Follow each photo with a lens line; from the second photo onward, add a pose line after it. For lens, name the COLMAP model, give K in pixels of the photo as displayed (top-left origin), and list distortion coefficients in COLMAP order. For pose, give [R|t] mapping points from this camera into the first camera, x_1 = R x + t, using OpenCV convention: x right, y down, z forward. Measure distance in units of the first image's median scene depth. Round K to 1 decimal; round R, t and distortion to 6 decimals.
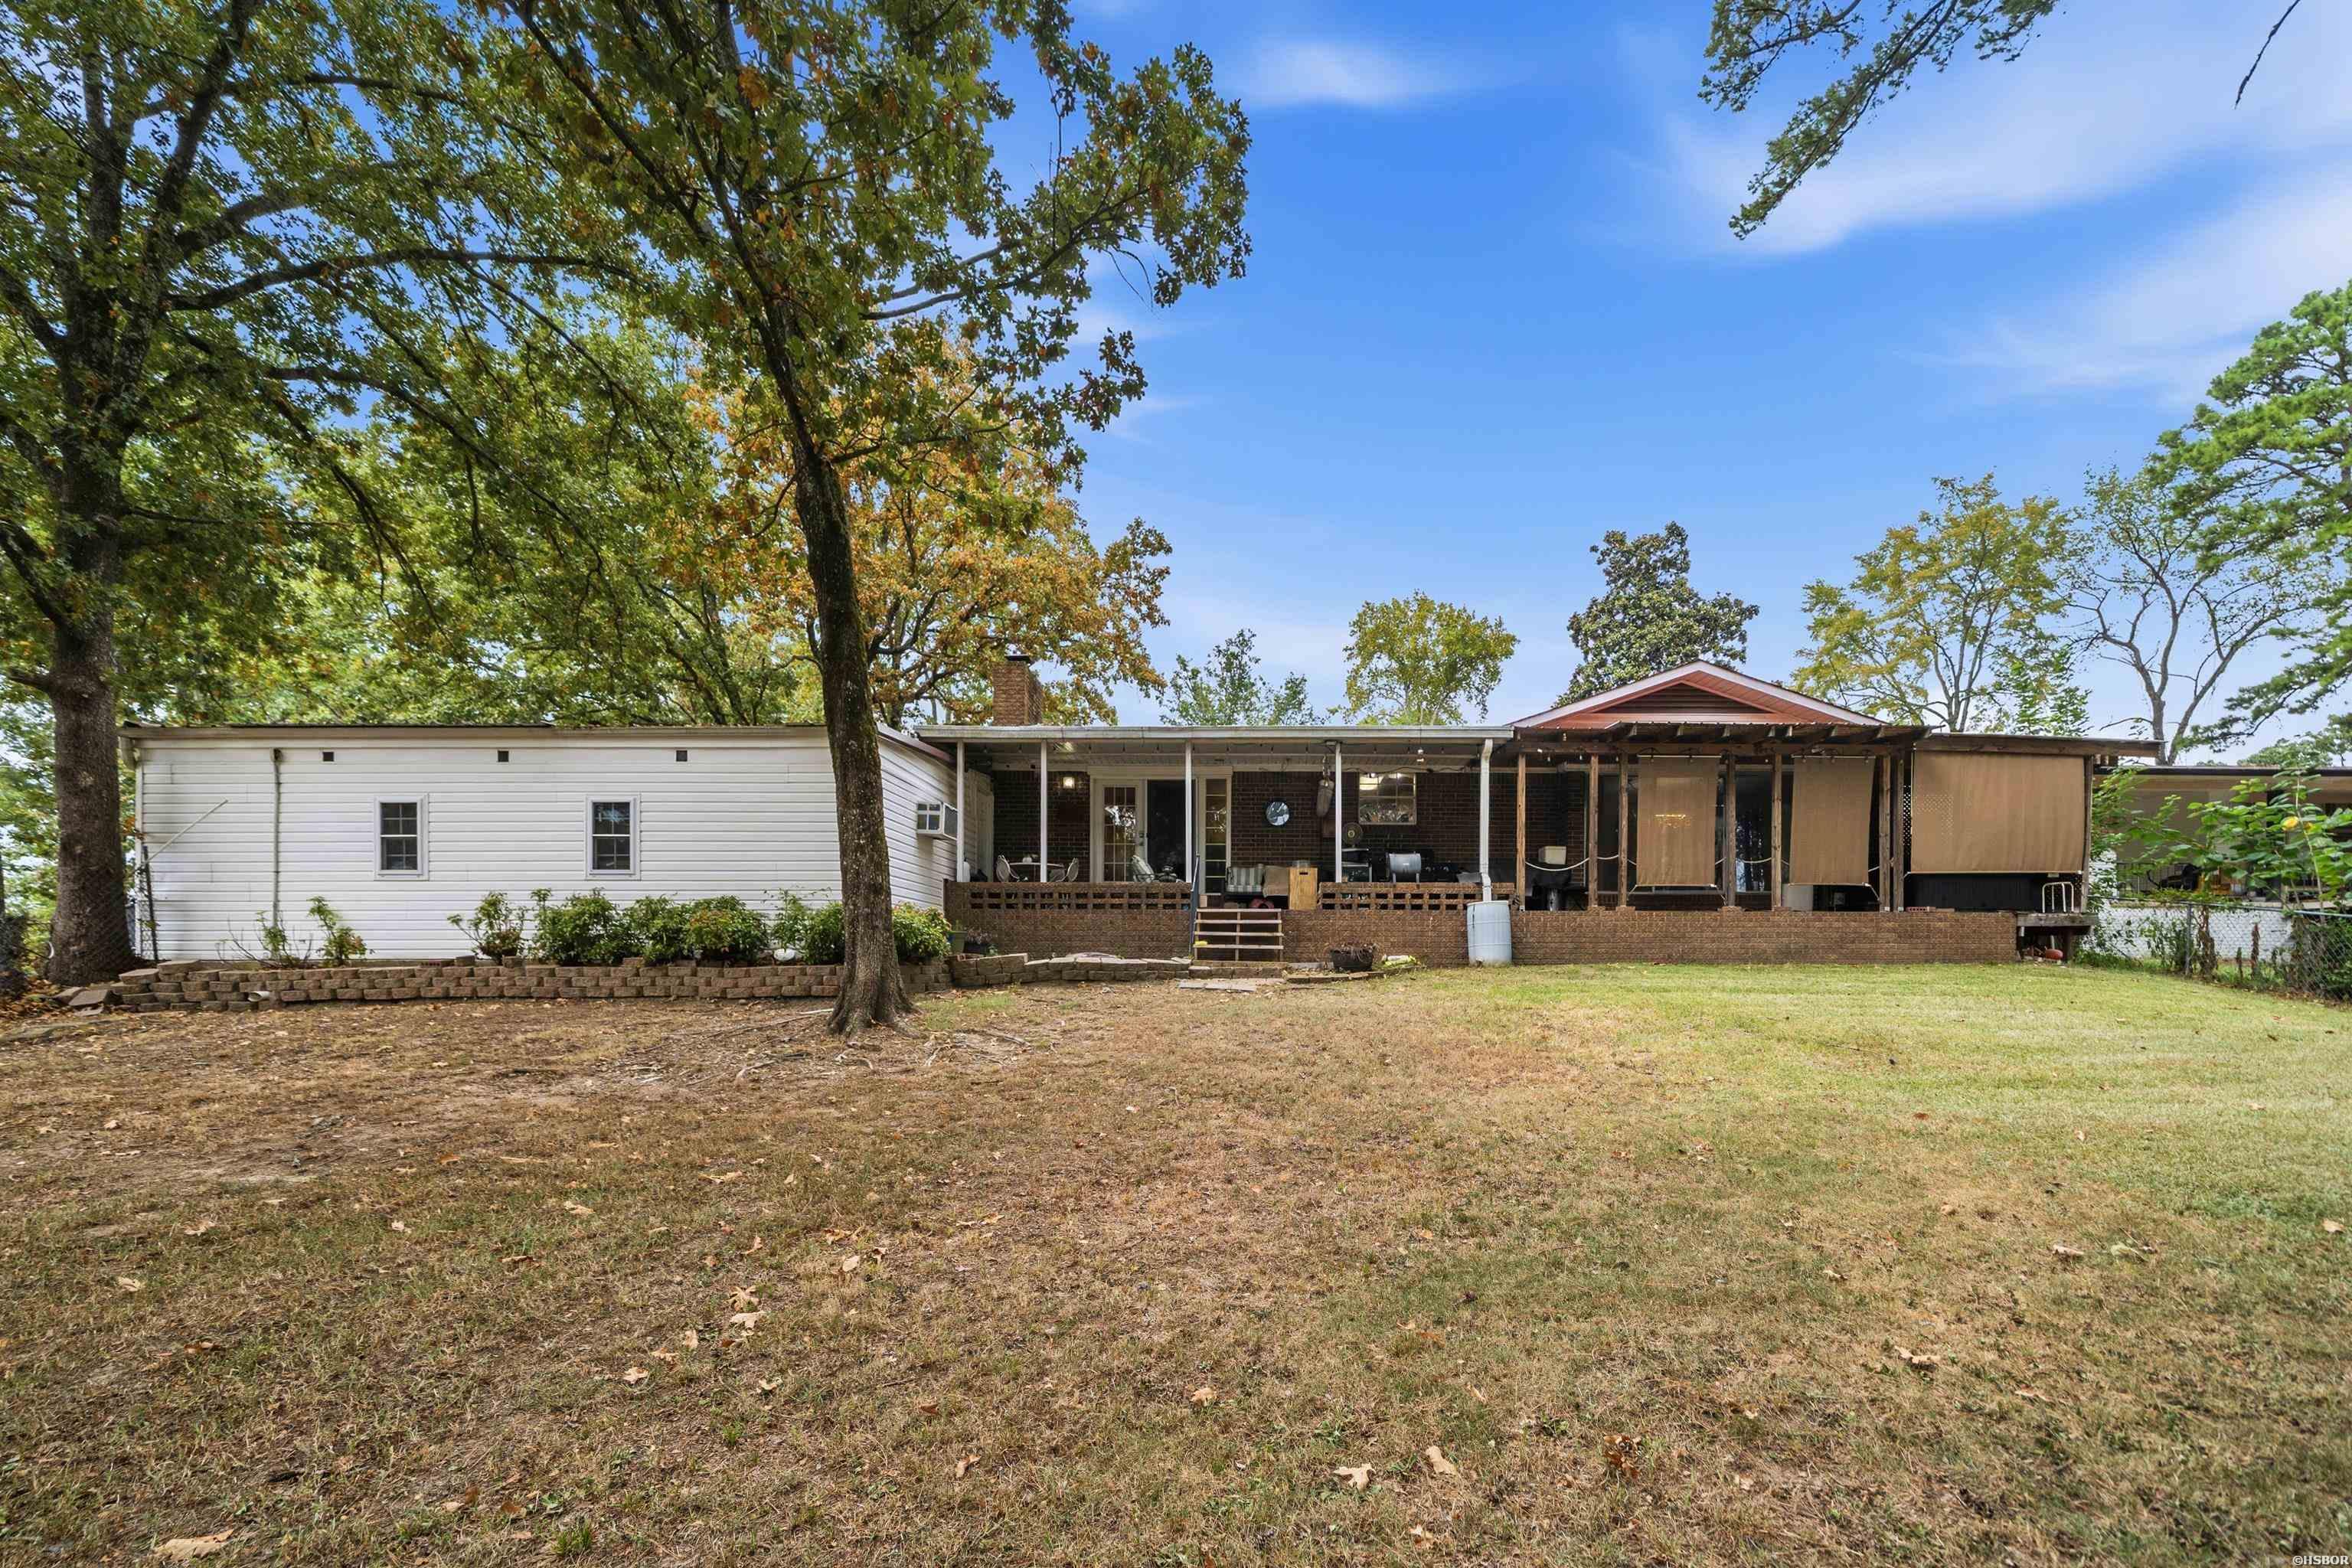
lens RADIAL K [[1026.3, 0, 1175.4], [0, 1026.3, 950.4], [0, 0, 1]] dist [-0.000826, -0.003566]
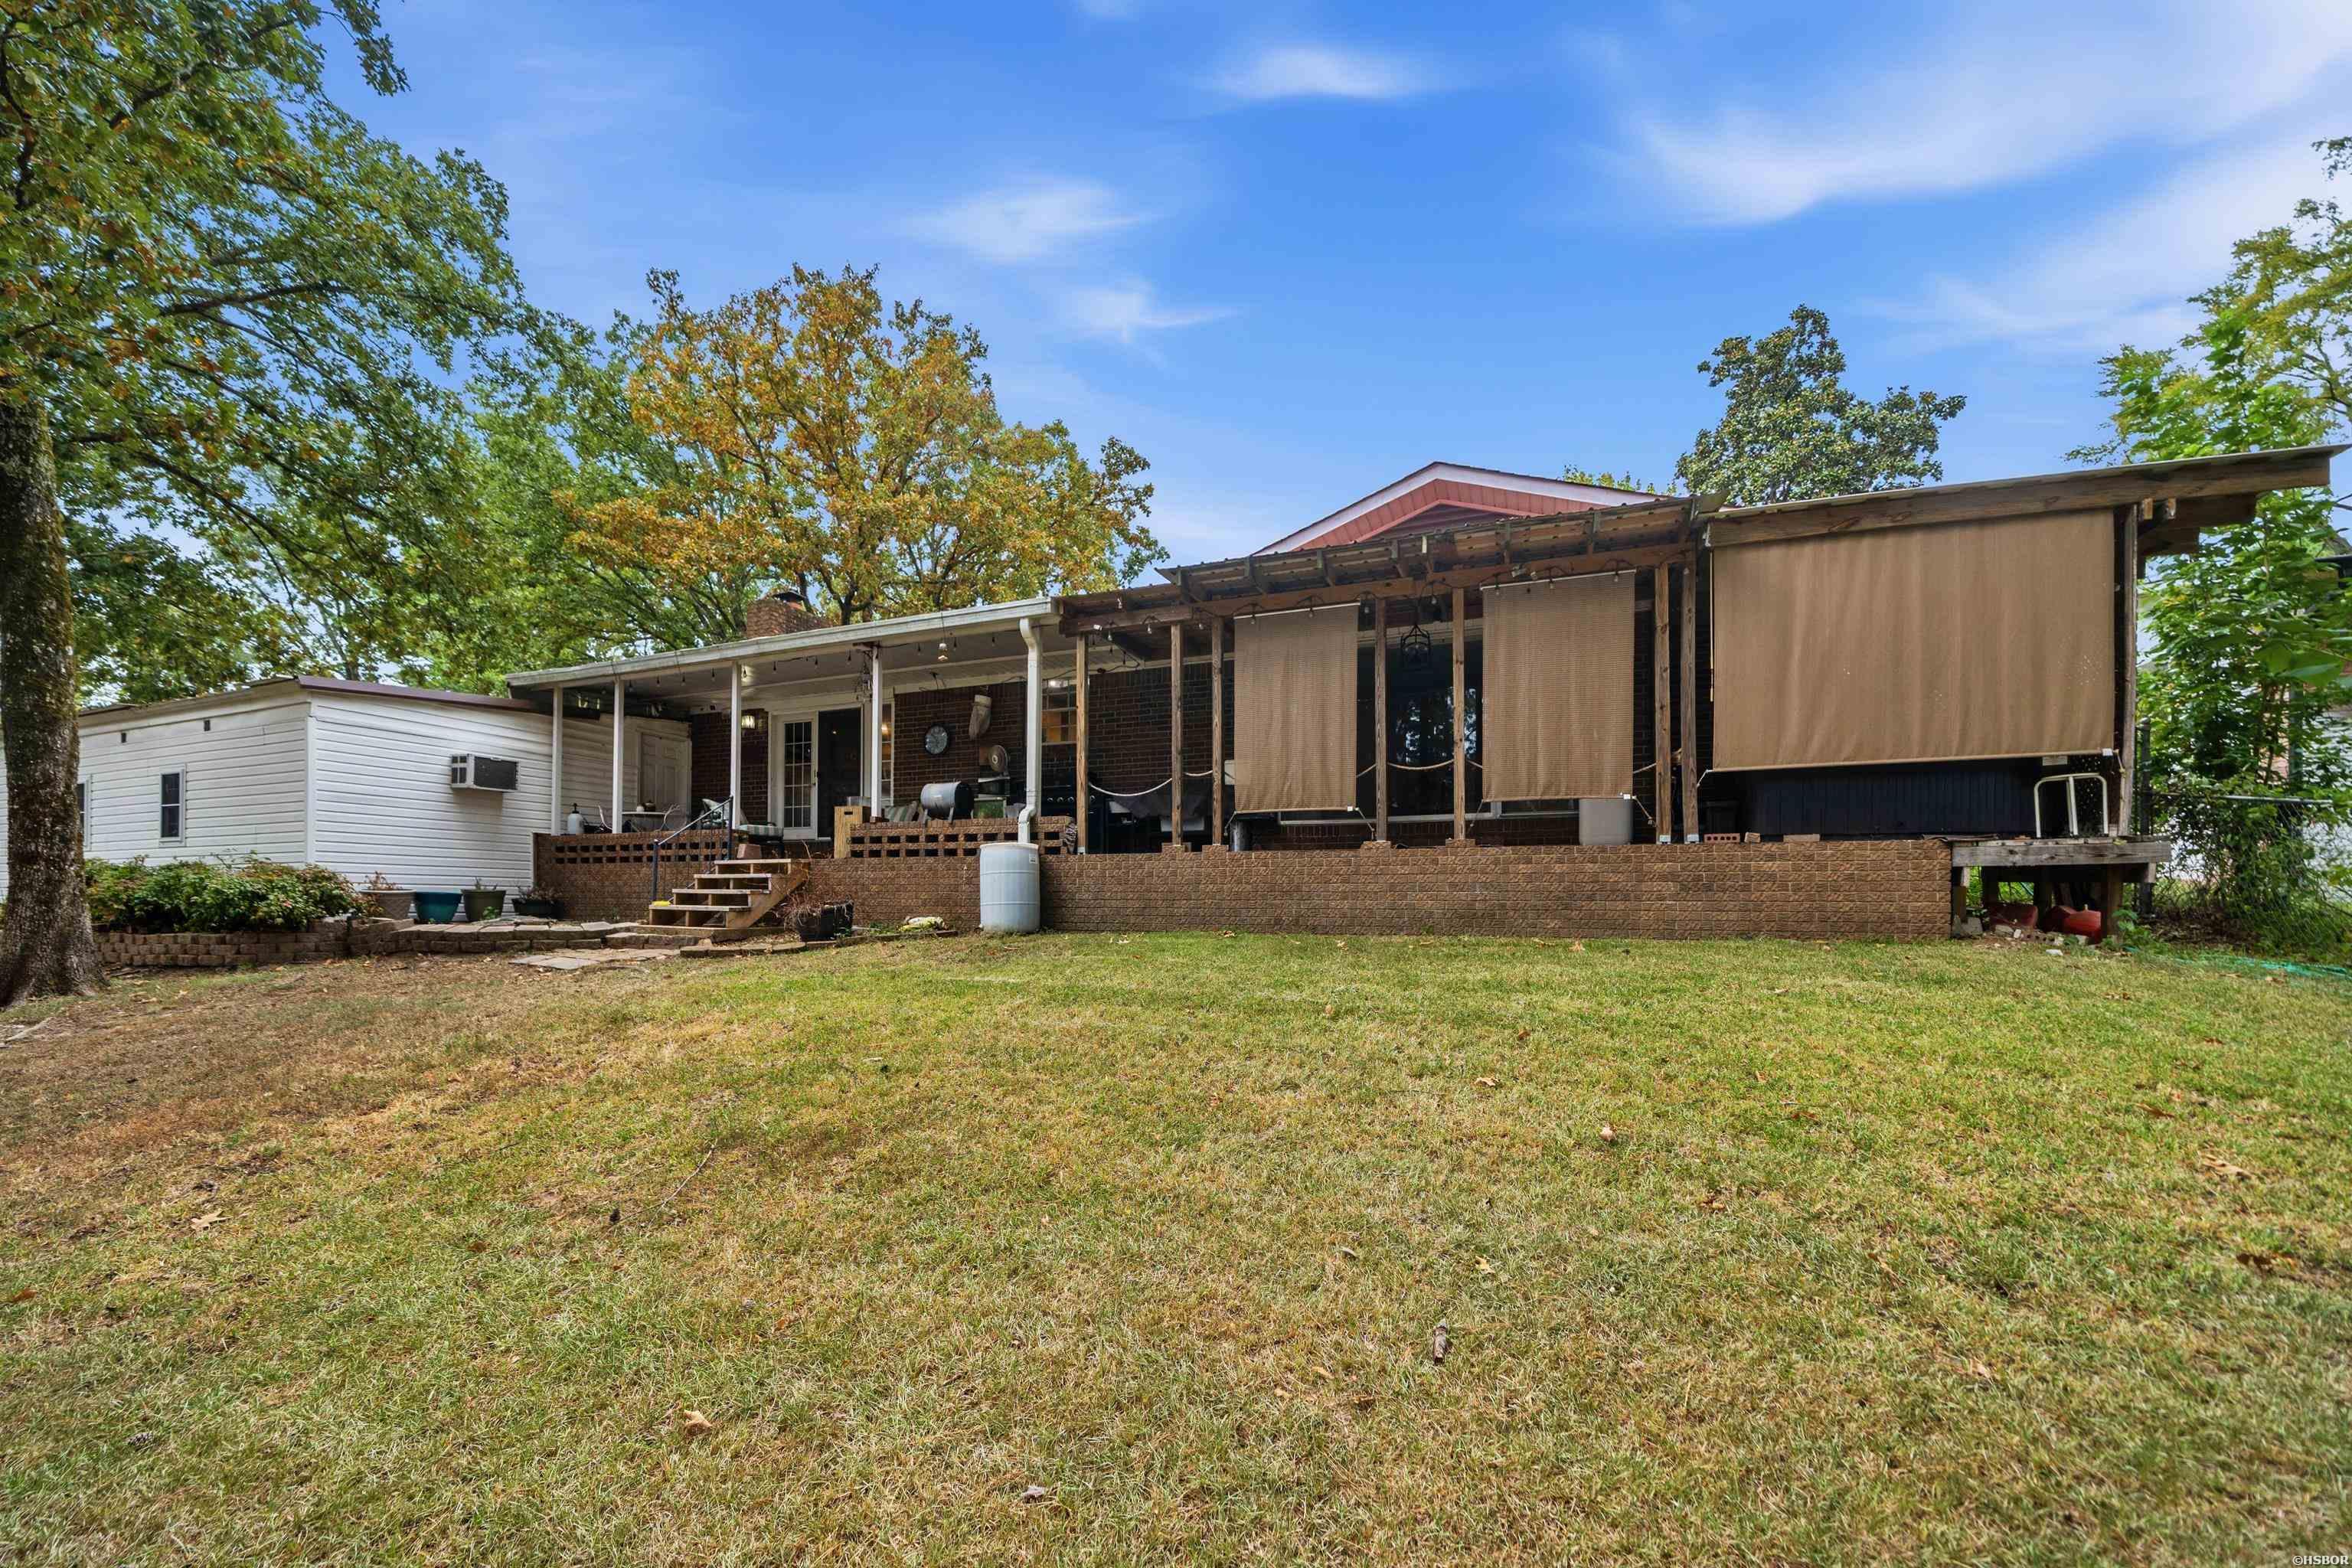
lens RADIAL K [[954.5, 0, 1037.3], [0, 954.5, 875.3], [0, 0, 1]] dist [-0.004307, -0.000318]
pose [[0.922309, -0.012536, -0.386250, 0.568178], [0.010020, 0.999913, -0.008526, -0.019195], [0.386323, 0.003993, 0.922355, 0.382011]]
